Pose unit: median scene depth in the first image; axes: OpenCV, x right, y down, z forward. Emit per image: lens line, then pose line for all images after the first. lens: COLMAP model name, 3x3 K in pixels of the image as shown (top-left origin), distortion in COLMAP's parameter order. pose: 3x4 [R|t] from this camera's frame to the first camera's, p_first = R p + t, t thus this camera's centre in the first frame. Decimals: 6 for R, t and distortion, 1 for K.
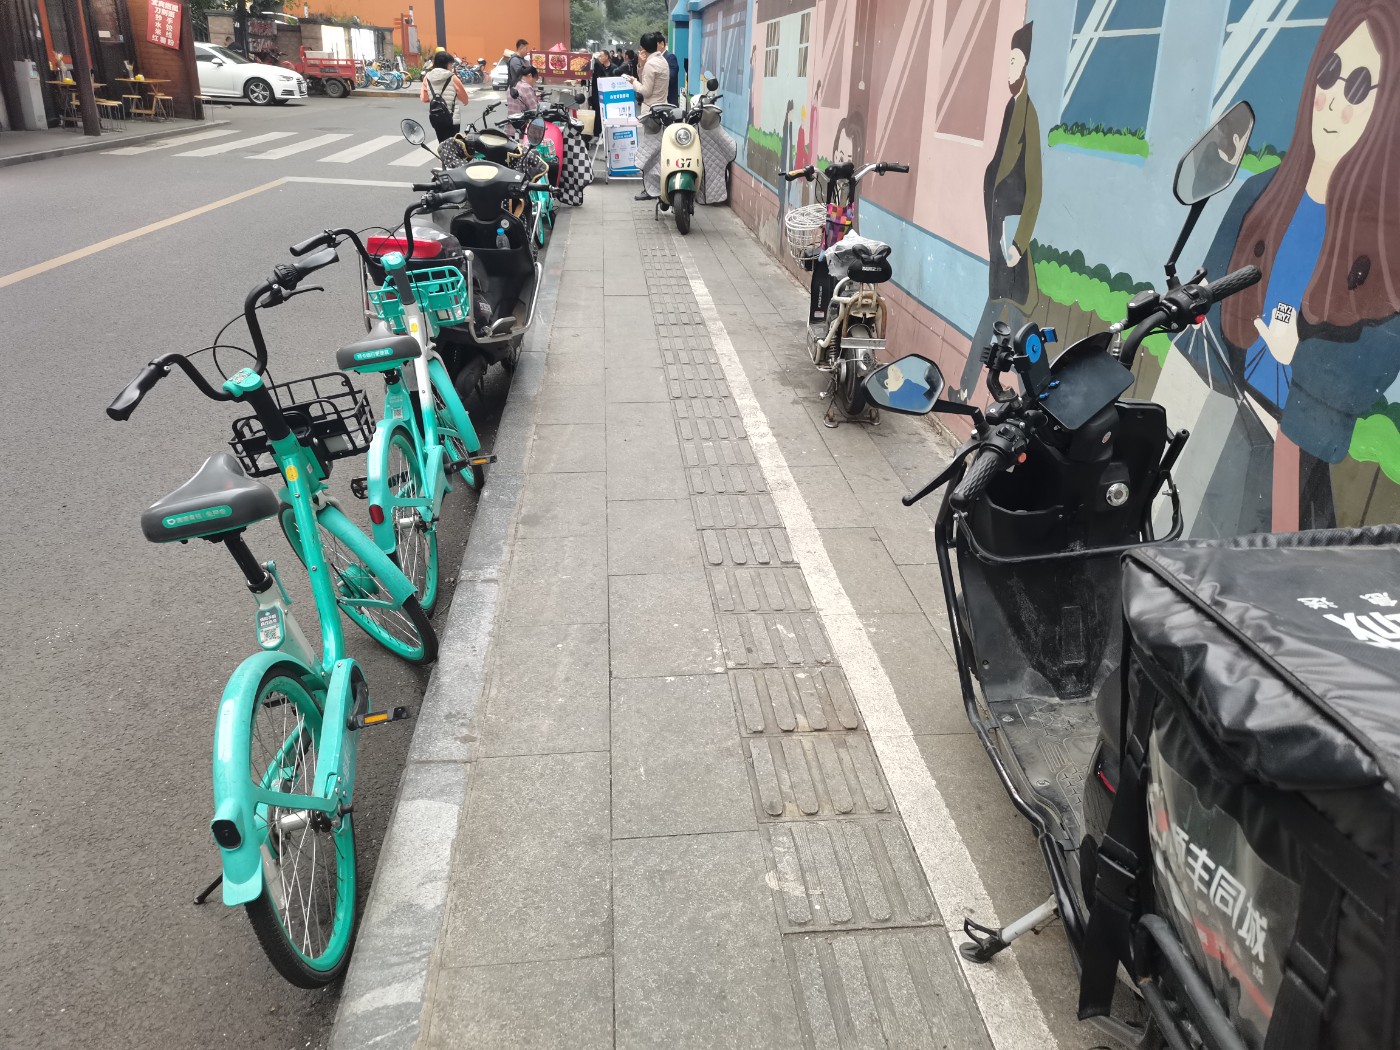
lens RADIAL K [[1052.1, 0, 700.0], [0, 1052.1, 525.0], [0, 0, 1]] dist [0.067843, -0.075218]
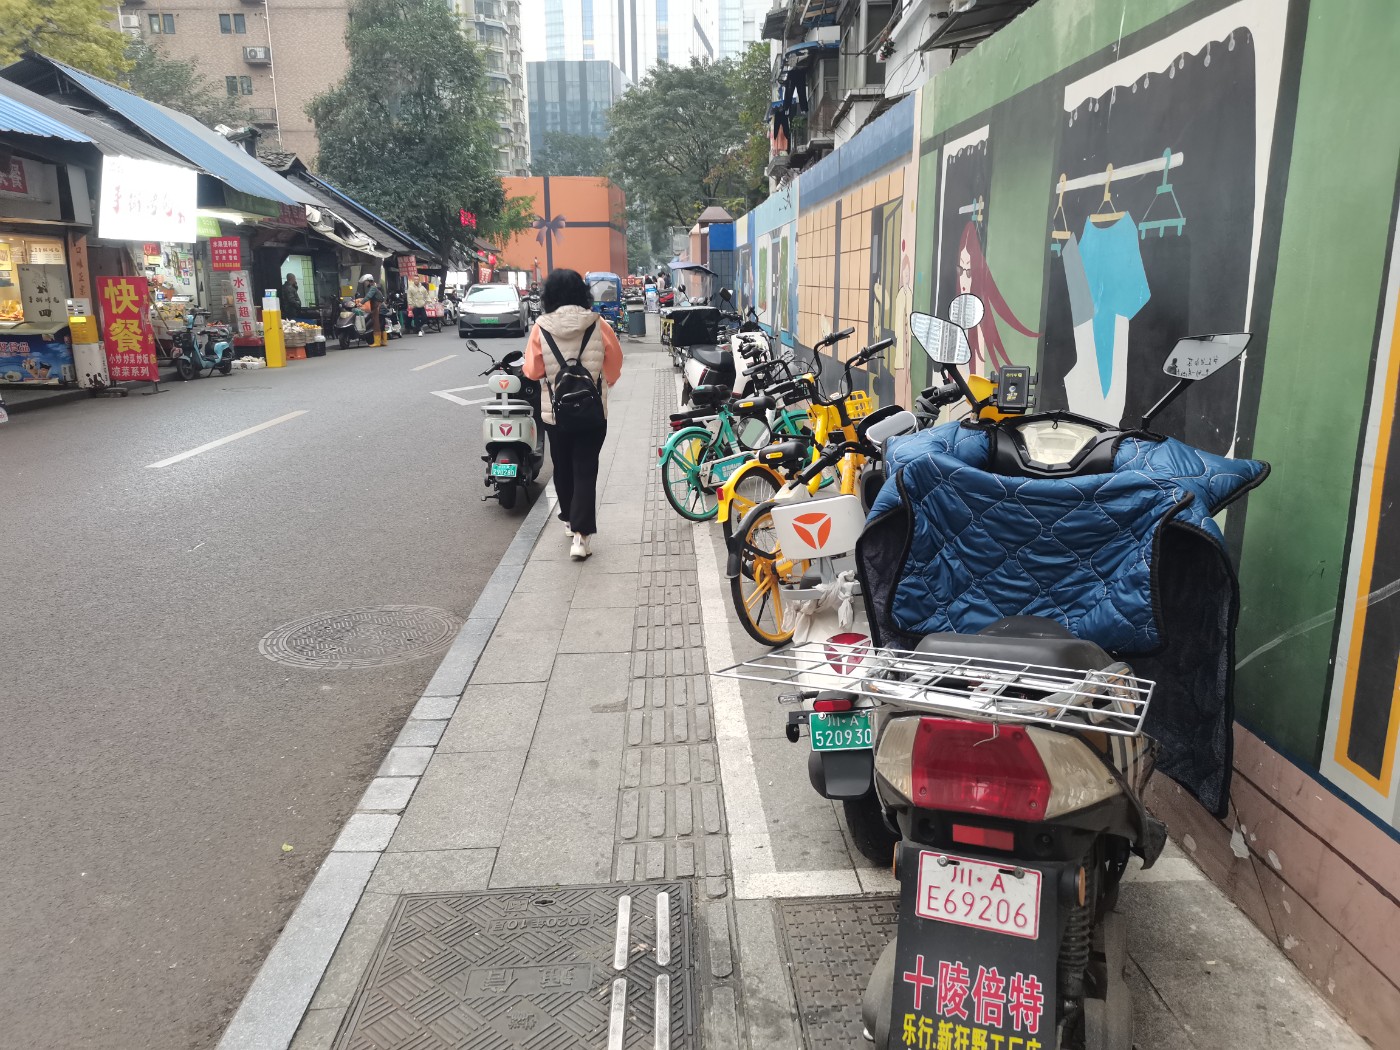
lens RADIAL K [[1052.1, 0, 700.0], [0, 1052.1, 525.0], [0, 0, 1]] dist [0.067843, -0.075218]
pose [[0.997749, -0.044284, -0.050349, 0.120437], [0.034484, 0.982858, -0.181108, 0.531241], [0.057506, 0.178964, 0.982174, -1.208737]]
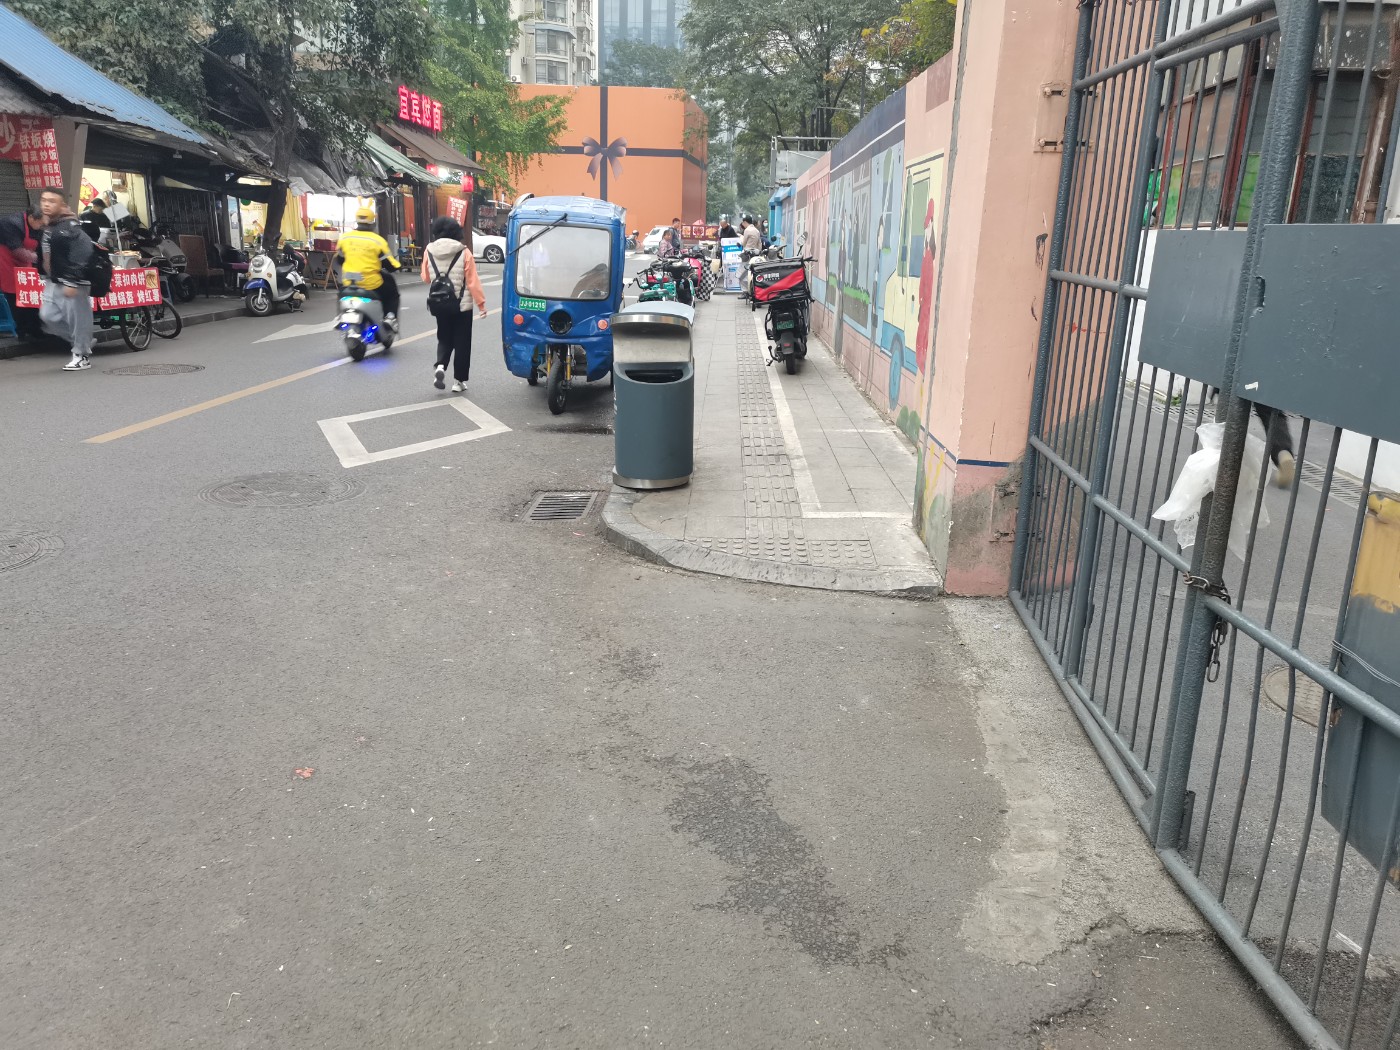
lens RADIAL K [[1052.1, 0, 700.0], [0, 1052.1, 525.0], [0, 0, 1]] dist [0.067843, -0.075218]
pose [[0.993202, 0.018079, -0.114995, 0.046431], [-0.034014, 0.989826, -0.138158, 0.171063], [0.111327, 0.141130, 0.983712, -0.385723]]
